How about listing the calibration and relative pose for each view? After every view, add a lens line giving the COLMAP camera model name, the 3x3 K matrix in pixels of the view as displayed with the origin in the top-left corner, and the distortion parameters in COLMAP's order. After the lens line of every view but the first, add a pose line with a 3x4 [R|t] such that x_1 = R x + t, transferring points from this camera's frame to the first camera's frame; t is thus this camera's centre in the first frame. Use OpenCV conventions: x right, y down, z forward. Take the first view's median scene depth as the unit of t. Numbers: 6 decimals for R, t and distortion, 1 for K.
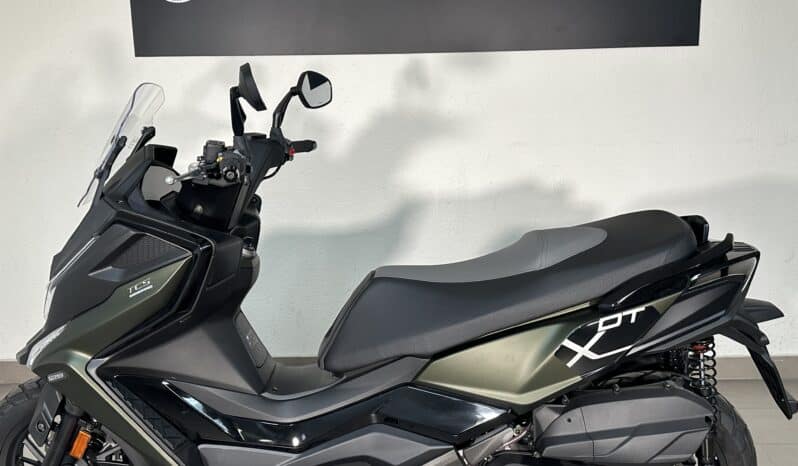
lens RADIAL K [[805.3, 0, 395.5], [0, 805.3, 235.9], [0, 0, 1]] dist [0.086349, 0.000000]
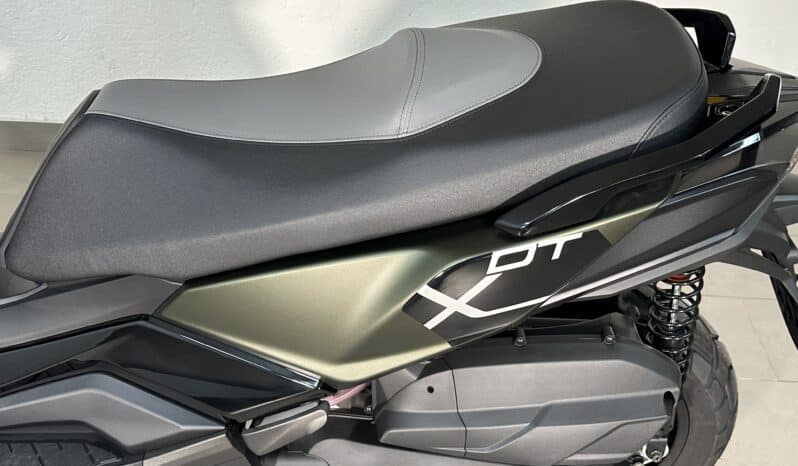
lens RADIAL K [[885.2, 0, 393.4], [0, 885.2, 226.1], [0, 0, 1]] dist [0.082427, 0.000000]
pose [[0.998261, 0.039717, 0.043552, 0.157743], [-0.052779, 0.931271, 0.360484, -0.104827], [-0.026241, -0.362156, 0.931748, 0.467687]]
